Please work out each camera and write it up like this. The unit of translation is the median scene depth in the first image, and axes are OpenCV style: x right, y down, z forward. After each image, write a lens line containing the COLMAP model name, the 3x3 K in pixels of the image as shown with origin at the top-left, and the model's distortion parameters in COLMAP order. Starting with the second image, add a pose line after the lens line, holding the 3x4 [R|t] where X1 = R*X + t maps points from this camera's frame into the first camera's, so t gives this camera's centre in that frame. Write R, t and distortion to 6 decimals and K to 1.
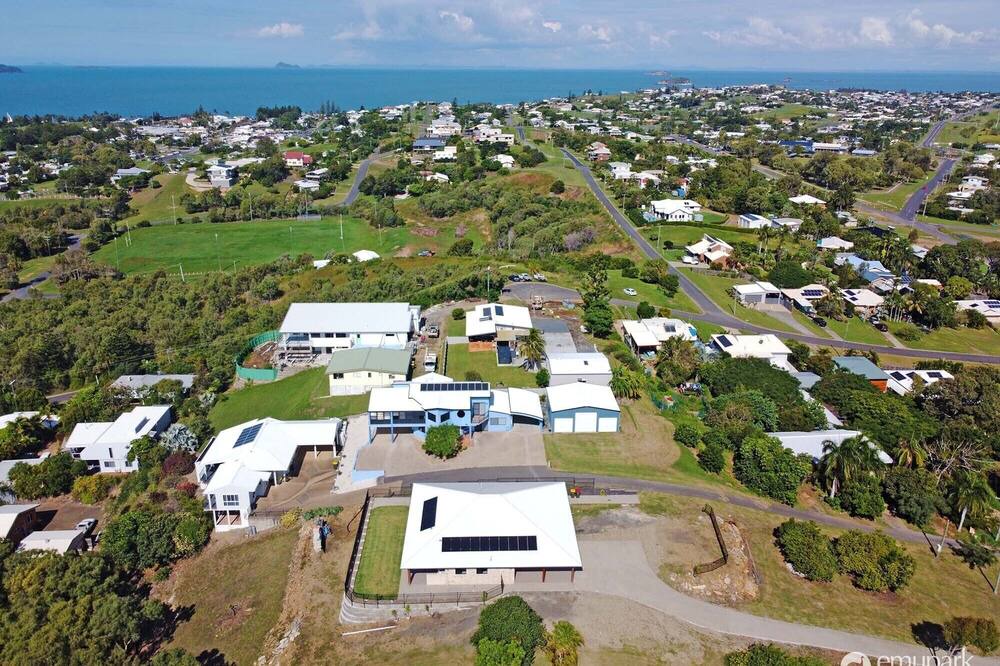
lens RADIAL K [[751.3, 0, 500.6], [0, 751.3, 352.2], [0, 0, 1]] dist [-0.002950, -0.001470]
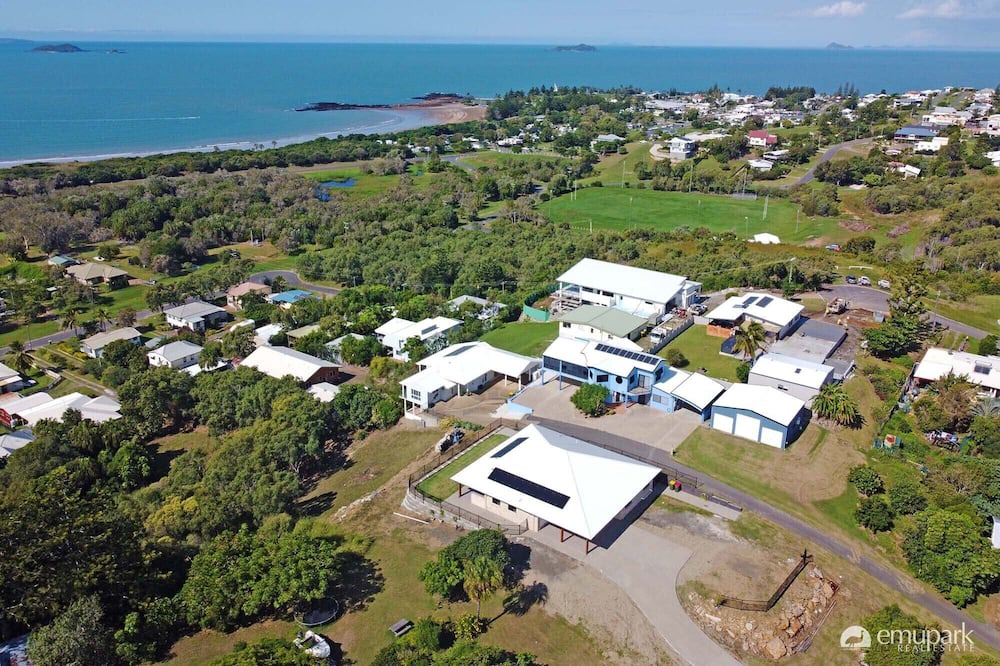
lens RADIAL K [[747.2, 0, 500.0], [0, 747.2, 333.0], [0, 0, 1]] dist [-0.000569, -0.007849]
pose [[0.782474, 0.225046, -0.580593, 0.126716], [-0.224005, 0.971717, 0.074756, -0.005981], [0.580996, 0.071561, 0.810755, 0.028513]]
